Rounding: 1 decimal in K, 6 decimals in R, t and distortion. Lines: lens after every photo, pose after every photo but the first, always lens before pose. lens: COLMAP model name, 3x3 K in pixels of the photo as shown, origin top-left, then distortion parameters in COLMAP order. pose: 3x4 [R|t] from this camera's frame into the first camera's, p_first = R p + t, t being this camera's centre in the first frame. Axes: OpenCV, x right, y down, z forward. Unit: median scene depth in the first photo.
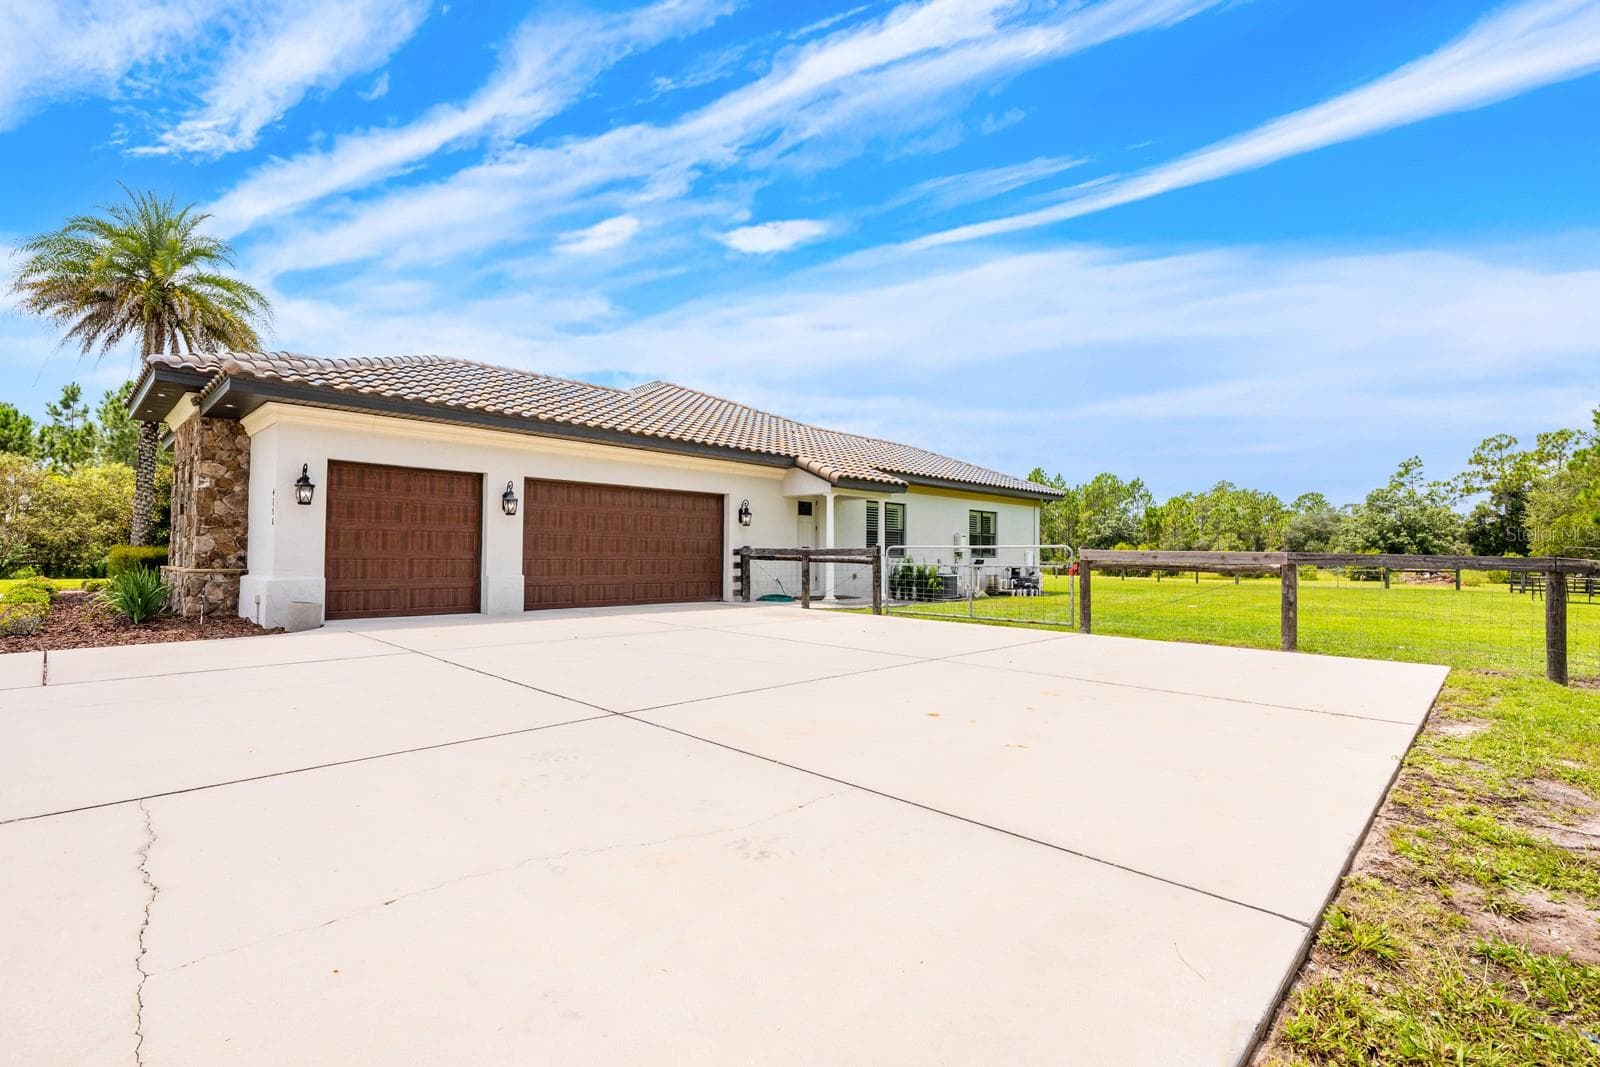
lens RADIAL K [[724.4, 0, 800.0], [0, 724.4, 533.5], [0, 0, 1]] dist [-0.001182, -0.000378]
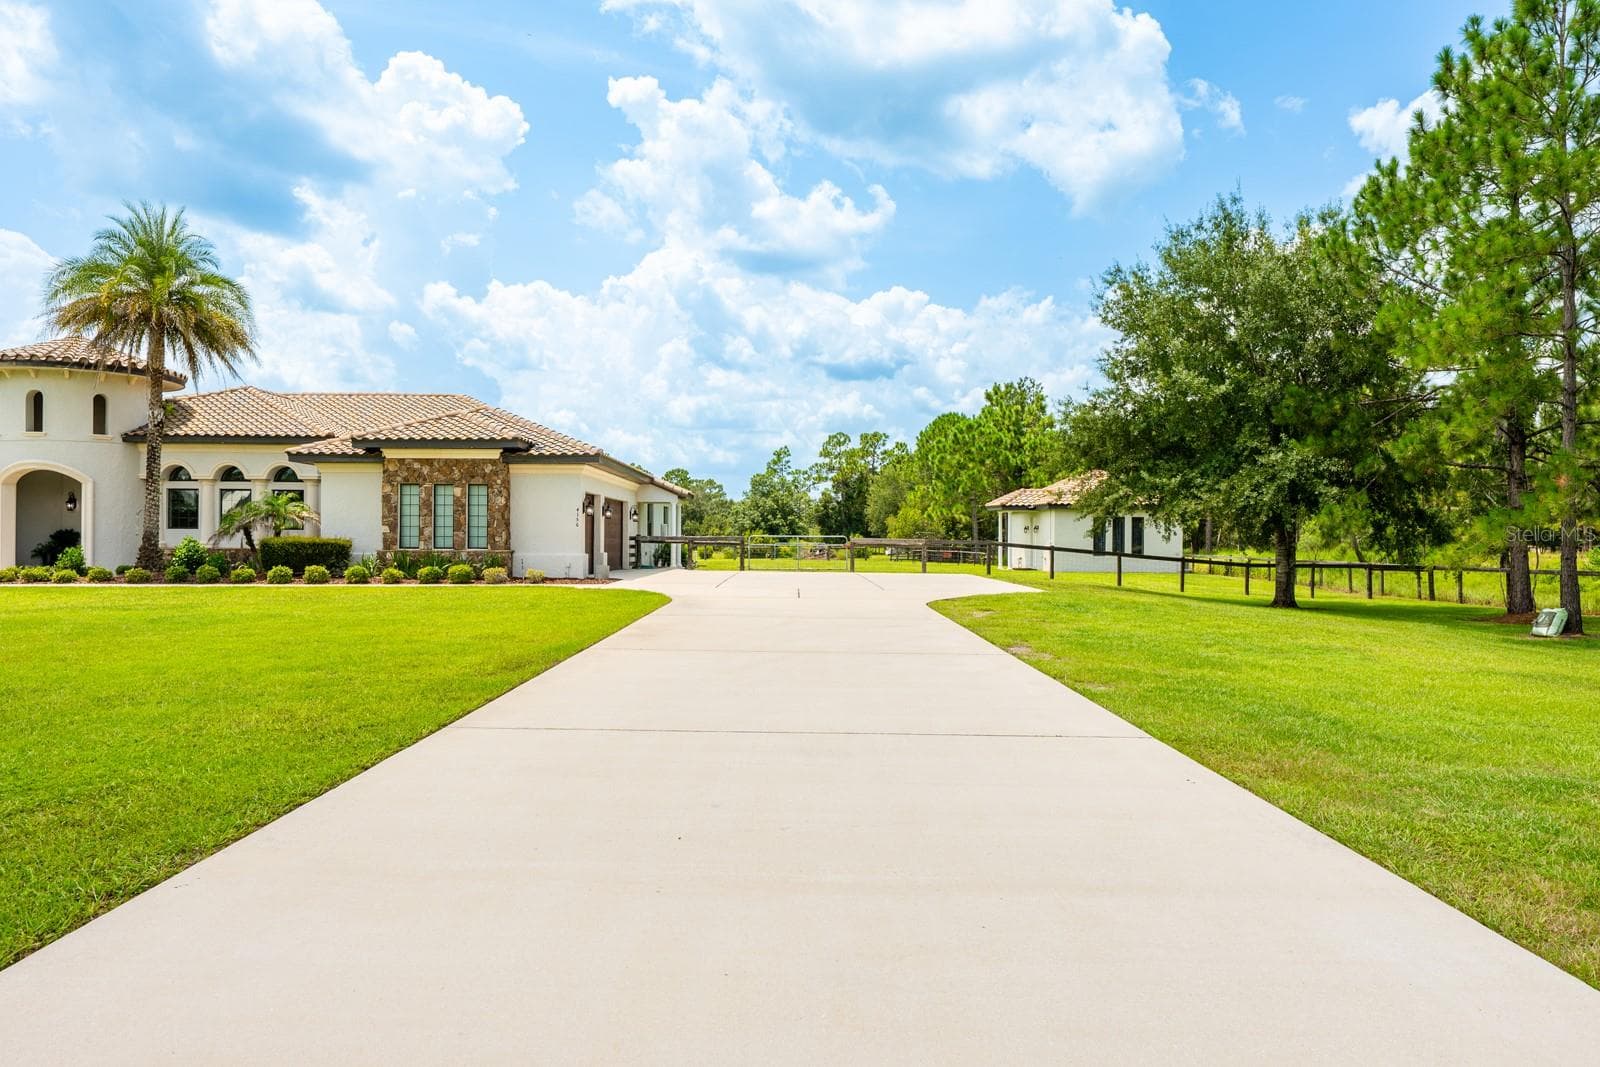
lens RADIAL K [[1056.8, 0, 800.0], [0, 1056.8, 533.5], [0, 0, 1]] dist [-0.005622, 0.002093]
pose [[0.710335, 0.000127, 0.703864, -0.285082], [-0.021115, 0.999554, 0.021130, -0.008101], [-0.703547, -0.029871, 0.710020, -0.177206]]
